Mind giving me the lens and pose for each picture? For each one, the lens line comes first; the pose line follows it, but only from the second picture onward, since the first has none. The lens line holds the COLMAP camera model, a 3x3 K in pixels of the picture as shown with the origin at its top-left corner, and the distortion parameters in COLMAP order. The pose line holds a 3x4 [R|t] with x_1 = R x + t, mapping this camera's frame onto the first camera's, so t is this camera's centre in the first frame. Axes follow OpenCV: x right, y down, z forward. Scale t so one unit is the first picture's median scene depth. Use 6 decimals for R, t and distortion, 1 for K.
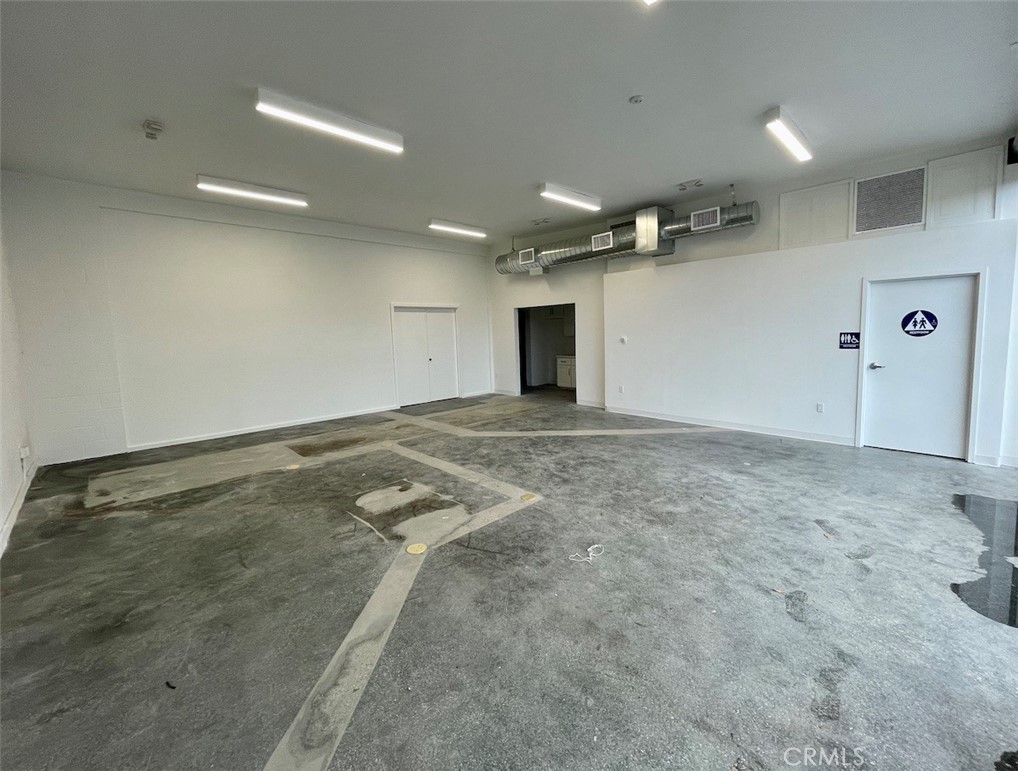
lens RADIAL K [[437.3, 0, 509.0], [0, 437.3, 385.5], [0, 0, 1]] dist [-0.002351, -0.000309]
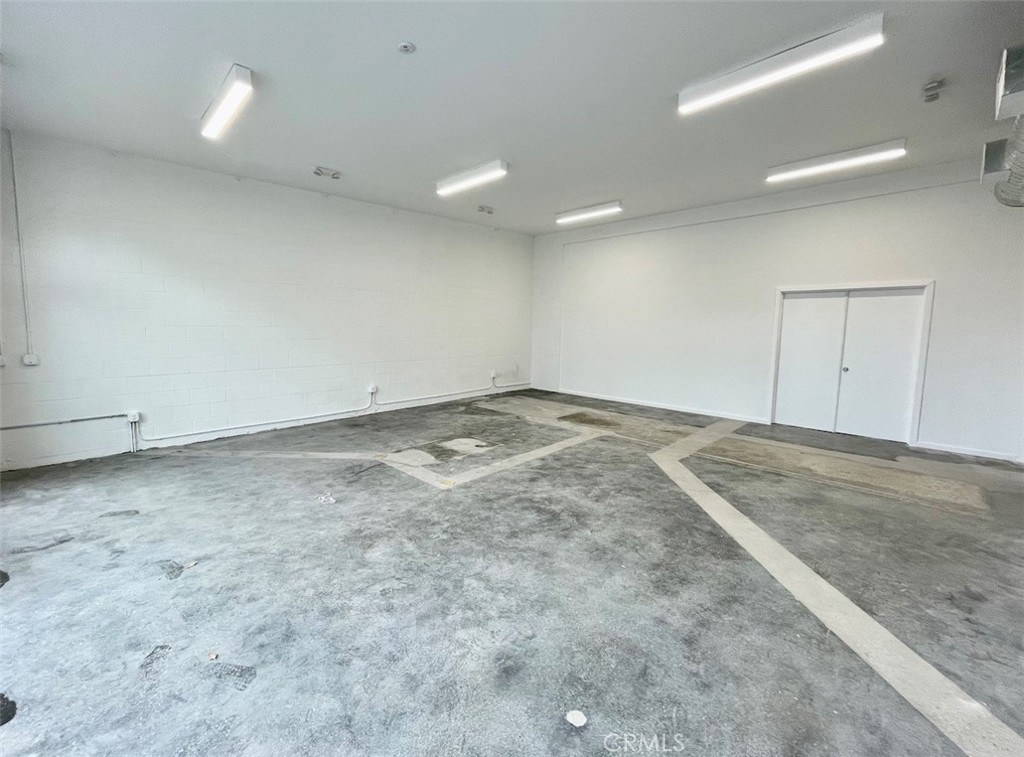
lens RADIAL K [[436.8, 0, 512.0], [0, 436.8, 378.5], [0, 0, 1]] dist [0.000159, 0.000140]
pose [[-0.005552, 0.152979, -0.988214, 1.030702], [-0.135170, 0.979044, 0.152319, -0.171334], [0.990807, 0.134423, 0.015242, 1.086879]]
